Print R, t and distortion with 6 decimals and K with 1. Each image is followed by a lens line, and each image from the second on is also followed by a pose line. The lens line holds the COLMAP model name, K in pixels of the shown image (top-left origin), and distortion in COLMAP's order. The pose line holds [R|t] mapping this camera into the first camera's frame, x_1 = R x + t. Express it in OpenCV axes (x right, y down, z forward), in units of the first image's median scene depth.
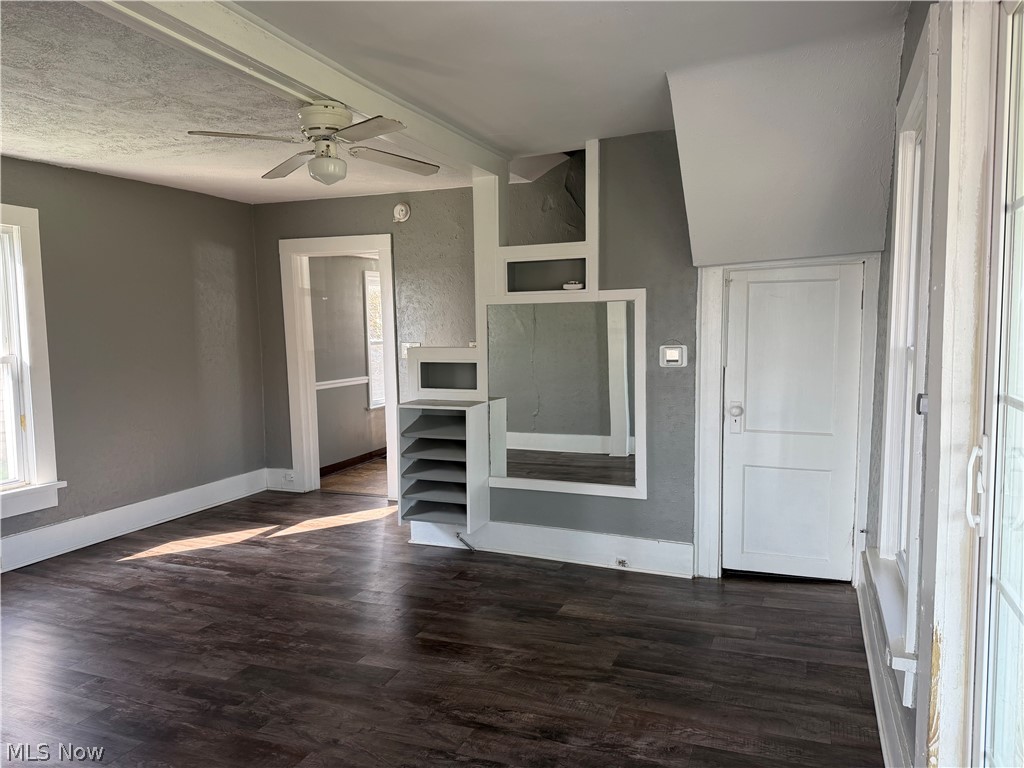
lens RADIAL K [[716.7, 0, 512.0], [0, 716.7, 384.0], [0, 0, 1]] dist [0.114313, -0.002703]
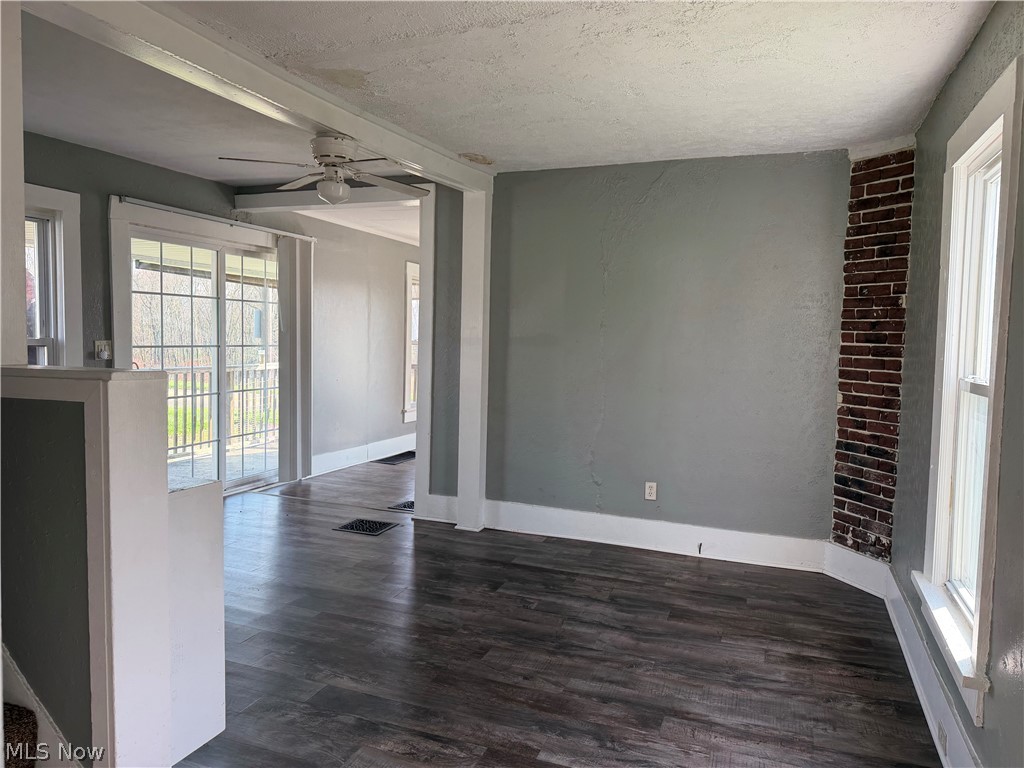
lens RADIAL K [[708.4, 0, 512.0], [0, 708.4, 384.0], [0, 0, 1]] dist [-0.006327, -0.004014]
pose [[-0.999803, 0.004469, -0.019361, -0.380289], [0.001462, 0.988288, 0.152595, -0.112095], [0.019816, 0.152537, -0.988099, 1.587736]]
